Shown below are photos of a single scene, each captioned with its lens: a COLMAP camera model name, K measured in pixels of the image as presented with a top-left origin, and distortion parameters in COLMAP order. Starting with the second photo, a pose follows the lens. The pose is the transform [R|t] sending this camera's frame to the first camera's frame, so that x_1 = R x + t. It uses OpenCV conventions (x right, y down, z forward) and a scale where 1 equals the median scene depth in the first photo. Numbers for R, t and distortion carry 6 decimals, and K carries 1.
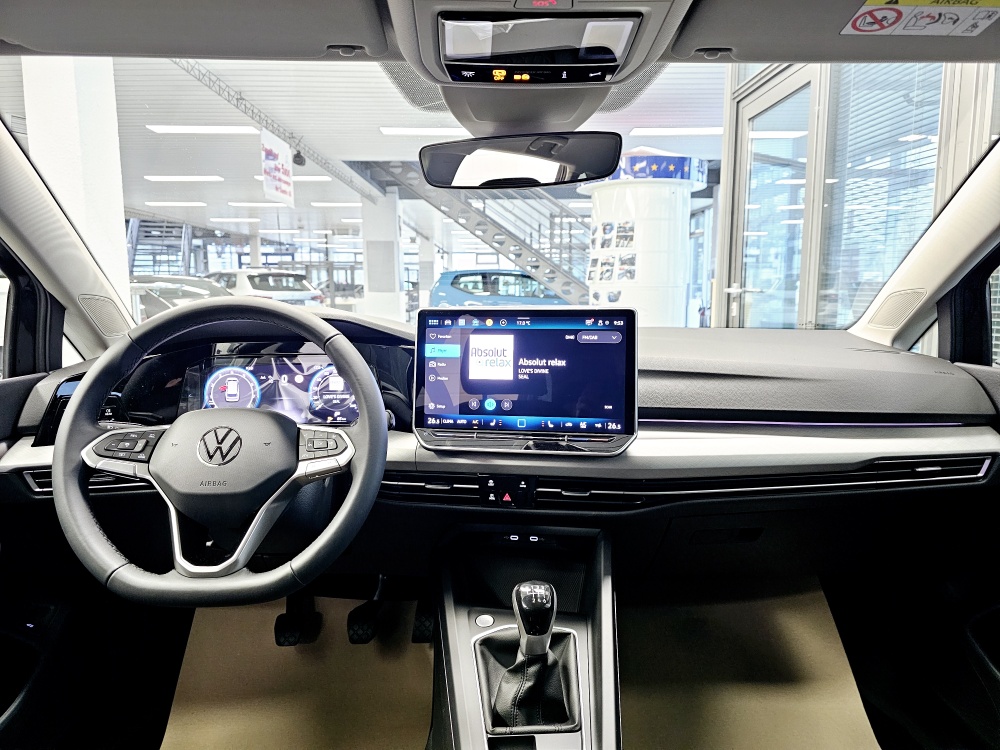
lens RADIAL K [[668.8, 0, 500.0], [0, 668.8, 375.0], [0, 0, 1]] dist [0.068976, -0.069950]
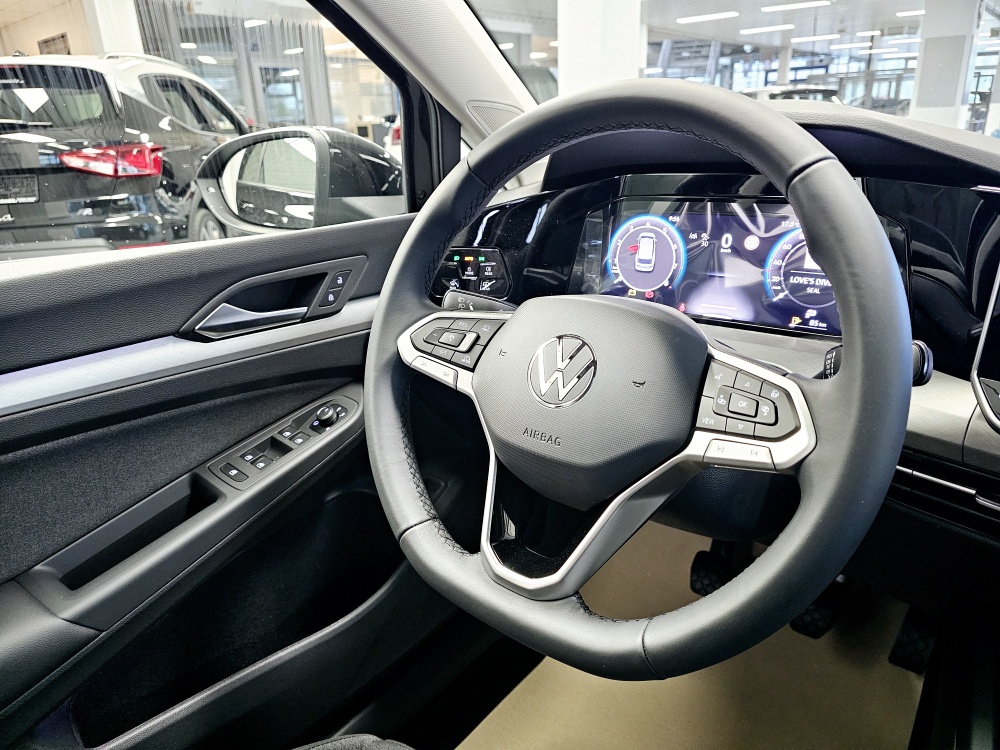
lens RADIAL K [[669.0, 0, 501.2], [0, 669.0, 385.3], [0, 0, 1]] dist [0.027178, -0.038299]
pose [[0.757203, 0.211346, -0.618043, -0.083397], [-0.045369, 0.960939, 0.273017, -0.023789], [0.651602, -0.178689, 0.737214, 0.423527]]
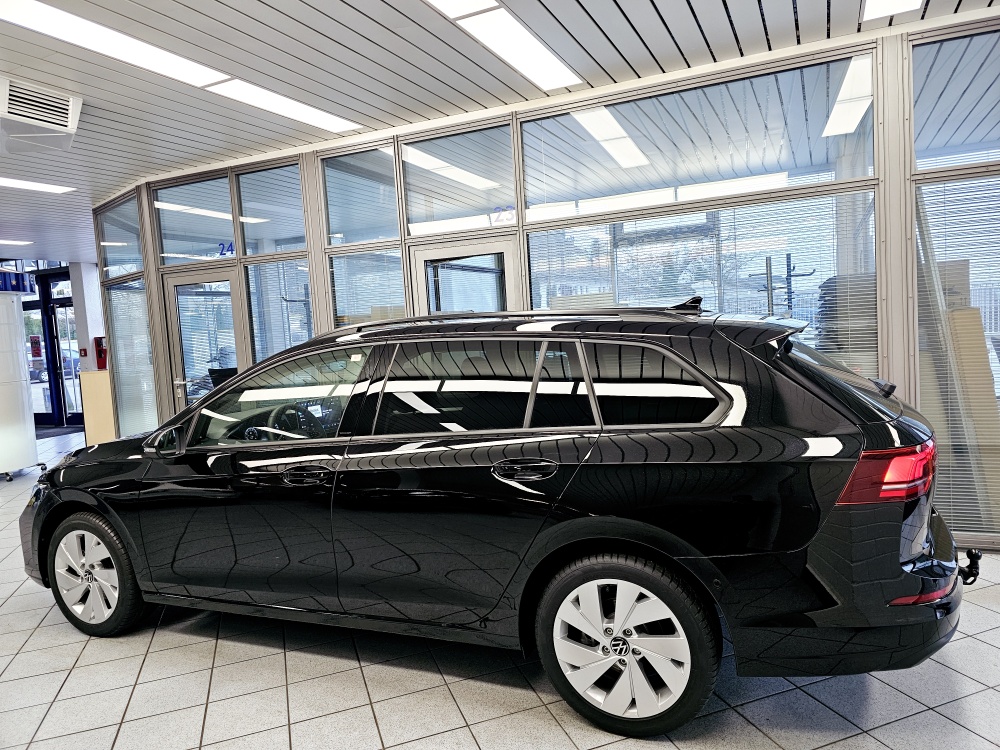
lens RADIAL K [[692.7, 0, 500.0], [0, 692.7, 375.0], [0, 0, 1]] dist [0.016144, -0.027606]
pose [[0.455744, -0.092682, 0.885272, -2.921154], [0.178802, 0.983824, 0.010951, -0.082756], [-0.871967, 0.153297, 0.464944, -1.759515]]
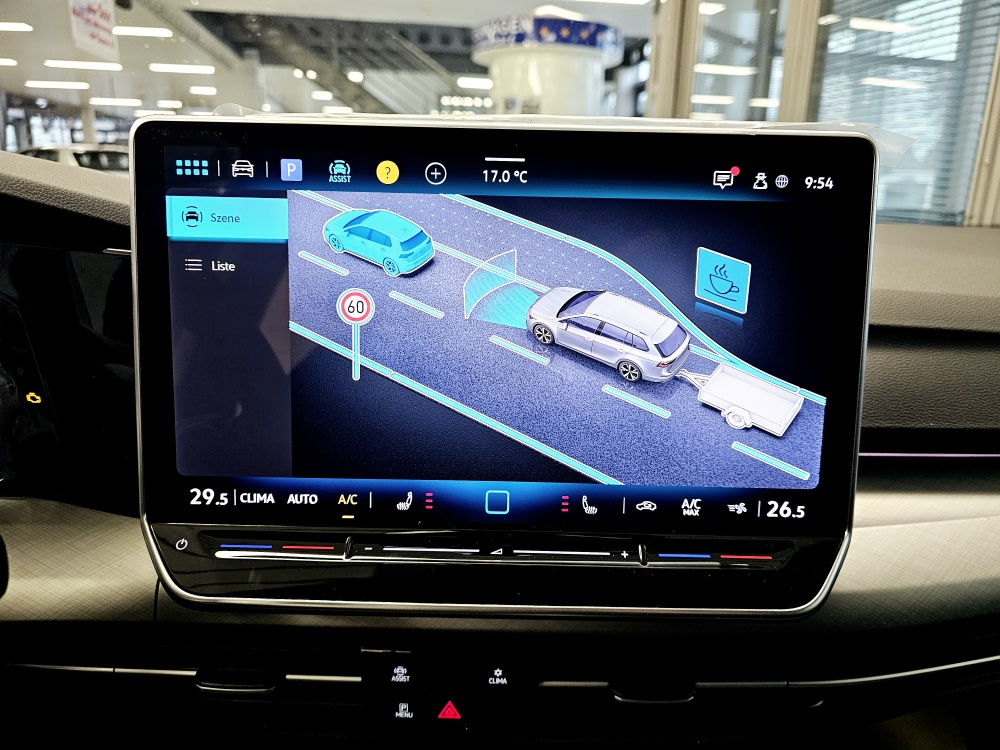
lens RADIAL K [[692.7, 0, 500.0], [0, 692.7, 375.0], [0, 0, 1]] dist [0.016144, -0.027606]
pose [[0.986448, -0.017893, 0.163097, -0.017154], [-0.005671, 0.989724, 0.142875, -0.031829], [-0.163978, -0.141864, 0.976210, 0.634041]]
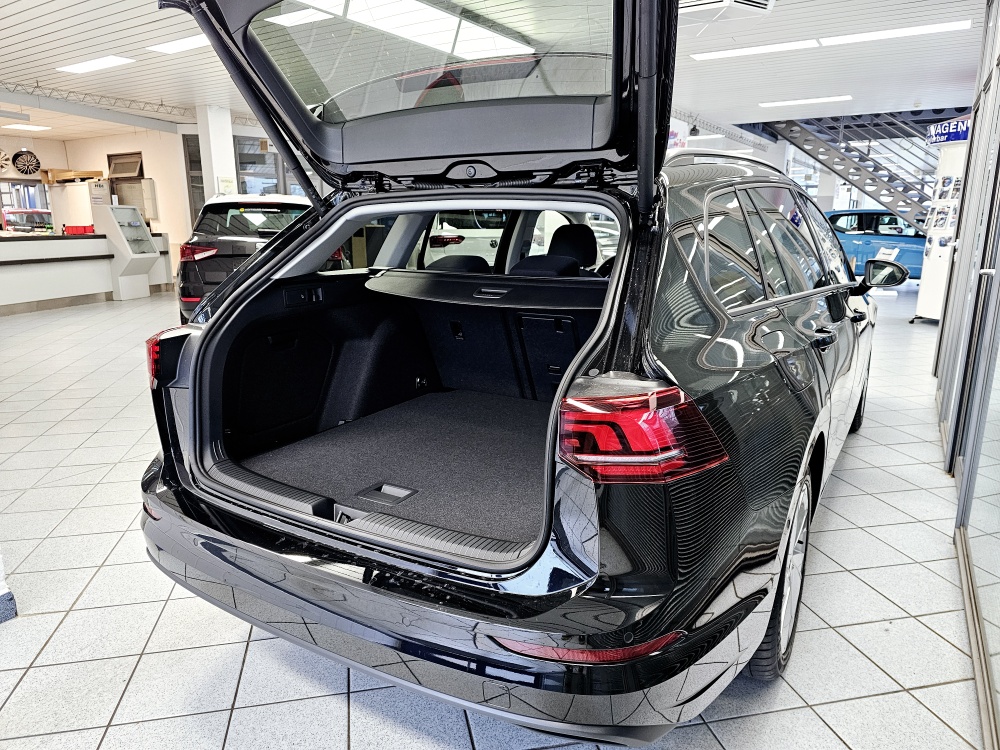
lens RADIAL K [[668.8, 0, 500.0], [0, 668.8, 375.0], [0, 0, 1]] dist [0.068976, -0.069950]
pose [[0.838247, 0.116967, -0.532599, 1.184889], [-0.065878, 0.991292, 0.114019, 0.193890], [0.541297, -0.060489, 0.838653, -2.797771]]
